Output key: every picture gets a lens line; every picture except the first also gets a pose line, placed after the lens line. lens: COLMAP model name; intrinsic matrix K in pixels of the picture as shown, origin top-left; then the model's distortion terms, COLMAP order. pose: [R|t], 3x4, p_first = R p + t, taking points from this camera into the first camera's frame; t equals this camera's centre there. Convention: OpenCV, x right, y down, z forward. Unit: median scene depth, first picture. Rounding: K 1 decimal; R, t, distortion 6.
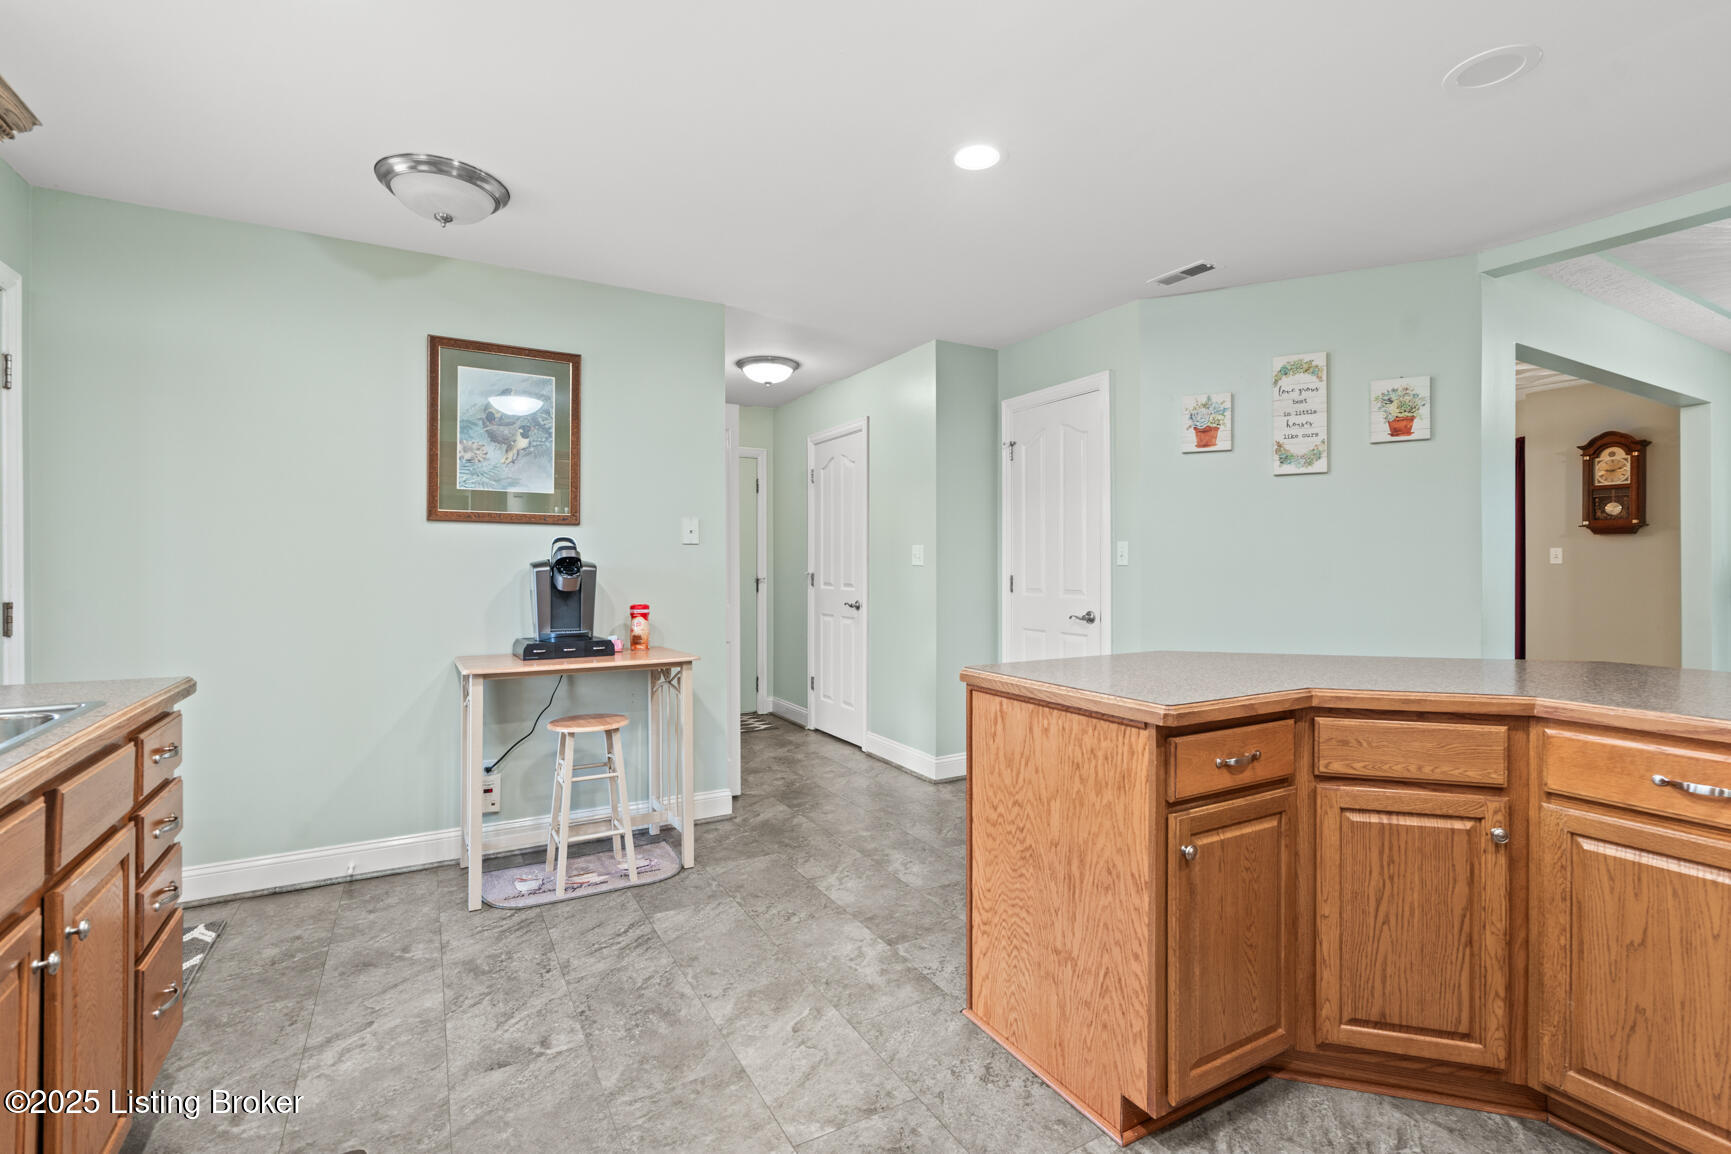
lens RADIAL K [[791.2, 0, 879.0], [0, 791.2, 564.5], [0, 0, 1]] dist [-0.005568, 0.001575]
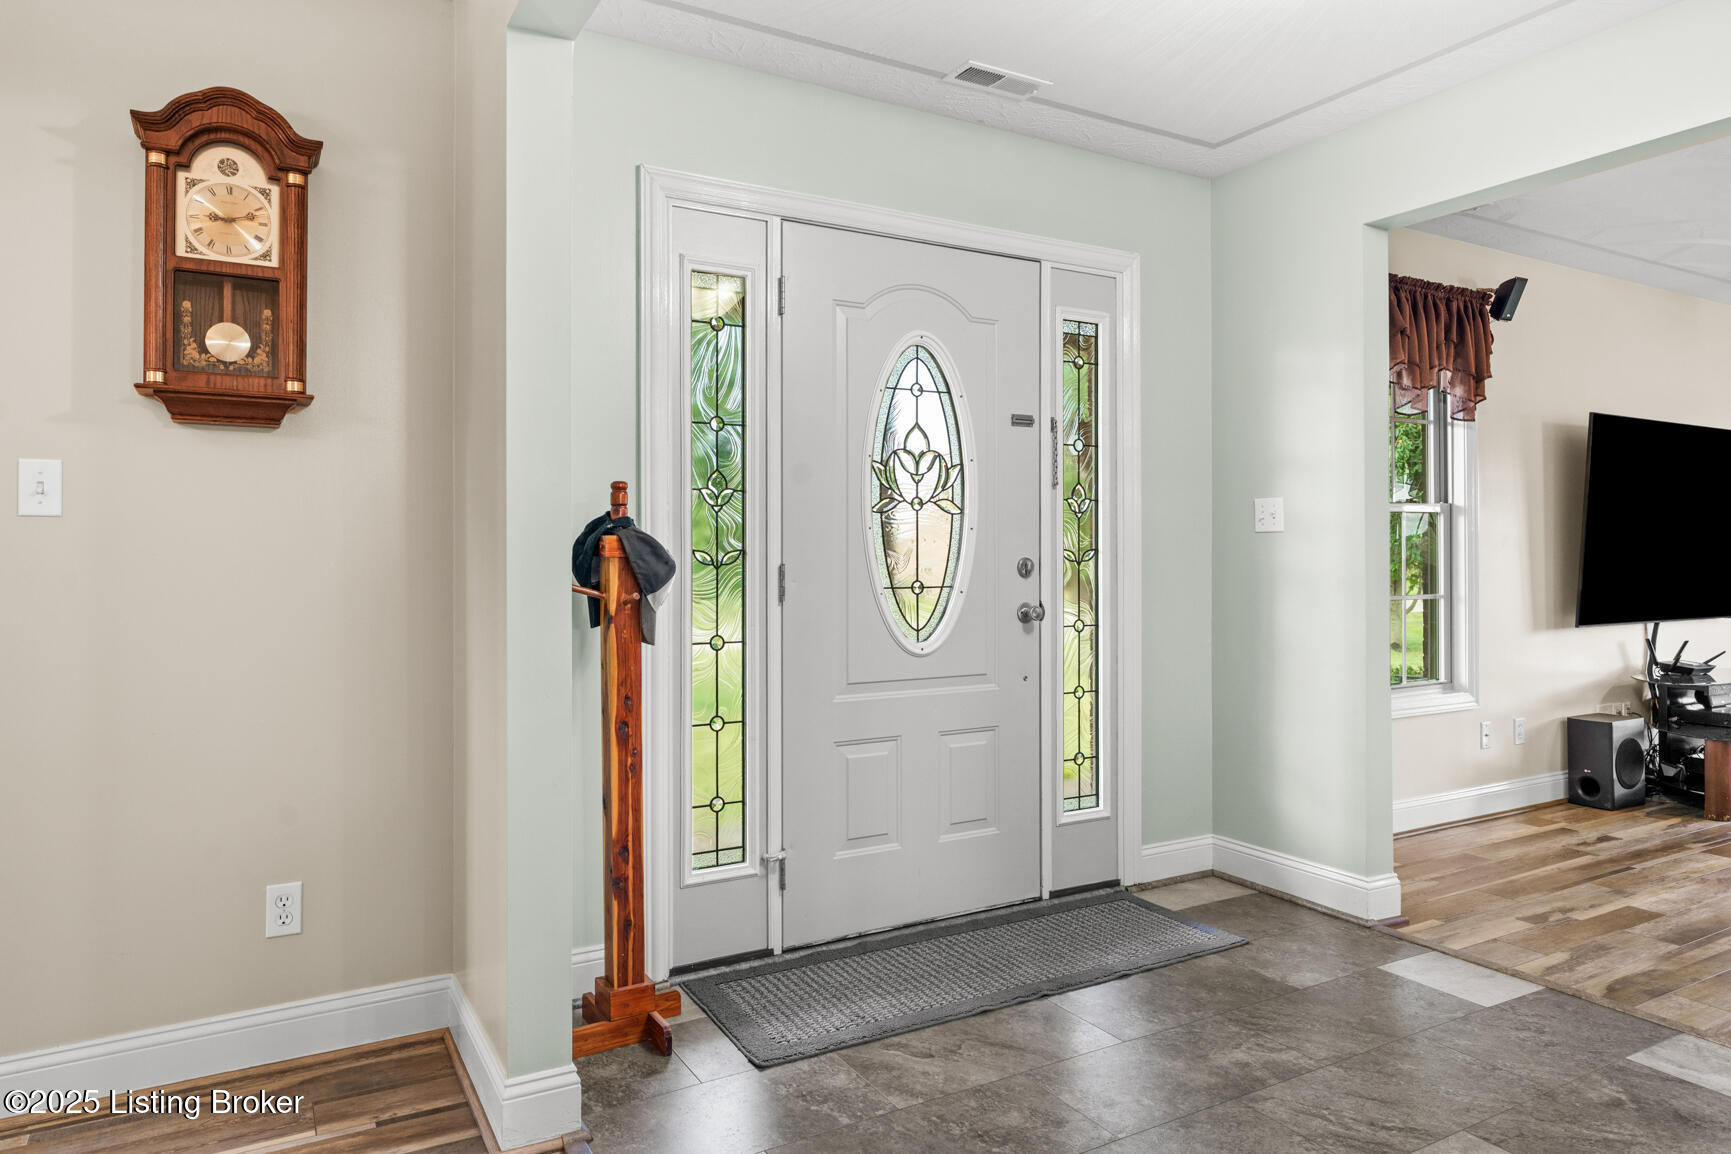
lens RADIAL K [[1082.0, 0, 867.3], [0, 1082.0, 547.1], [0, 0, 1]] dist [-0.003350, -0.000140]
pose [[0.007918, 0.012034, 0.999896, 0.499625], [0.002894, 0.999923, -0.012057, 0.017130], [-0.999964, 0.002989, 0.007883, 0.736971]]
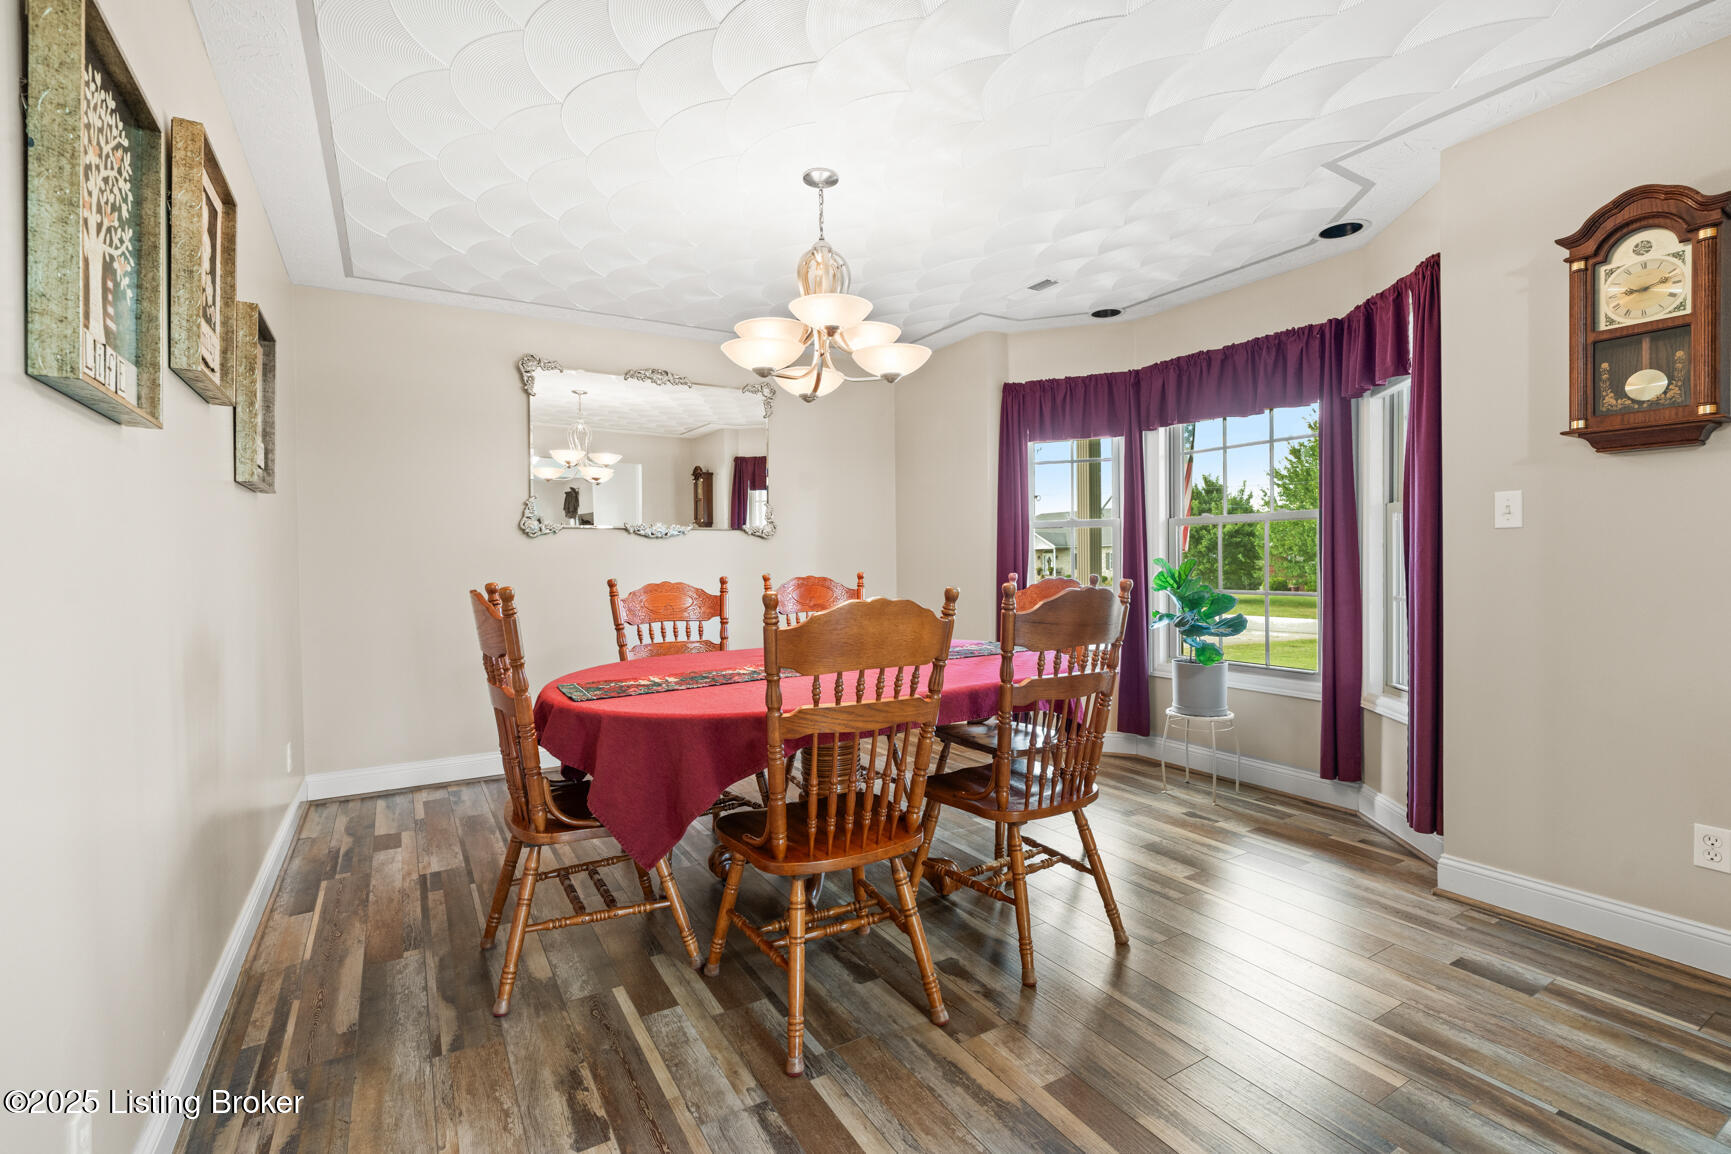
lens RADIAL K [[791.2, 0, 863.7], [0, 791.2, 564.4], [0, 0, 1]] dist [-0.005568, 0.001575]
pose [[0.999947, -0.009684, 0.003498, 0.527310], [0.009652, 0.999912, 0.009082, 0.013257], [-0.003585, -0.009048, 0.999953, 0.595355]]
